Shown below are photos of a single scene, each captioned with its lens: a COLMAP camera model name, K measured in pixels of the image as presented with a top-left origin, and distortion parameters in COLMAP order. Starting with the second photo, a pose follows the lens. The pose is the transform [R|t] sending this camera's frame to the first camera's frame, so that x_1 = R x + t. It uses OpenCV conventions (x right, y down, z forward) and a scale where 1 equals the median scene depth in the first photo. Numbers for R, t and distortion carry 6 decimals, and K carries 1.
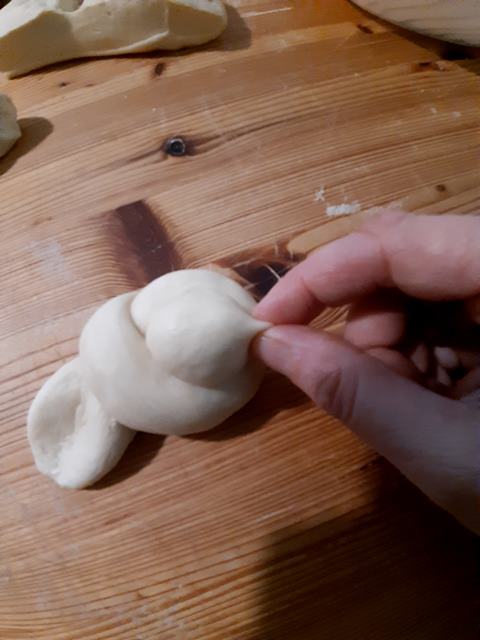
lens RADIAL K [[366.4, 0, 240.0], [0, 366.4, 309.6], [0, 0, 1]] dist [-0.079438, -0.019279]
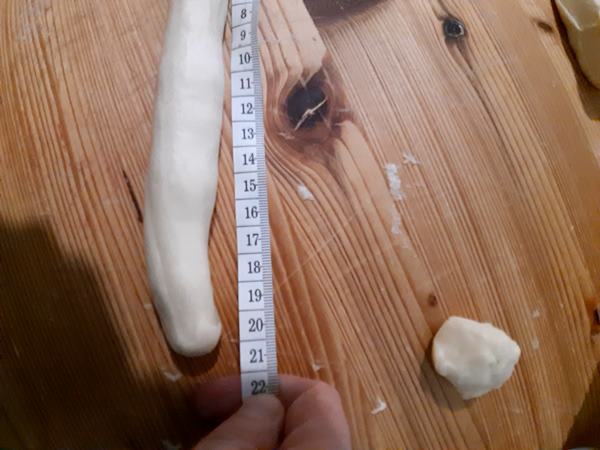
lens RADIAL K [[343.5, 0, 300.0], [0, 343.5, 225.0], [0, 0, 1]] dist [-0.079438, -0.019279]
pose [[0.029538, 0.994511, -0.100373, 0.477231], [-0.979922, 0.048620, 0.193364, -0.201757], [0.197182, 0.092646, 0.975979, 0.102768]]
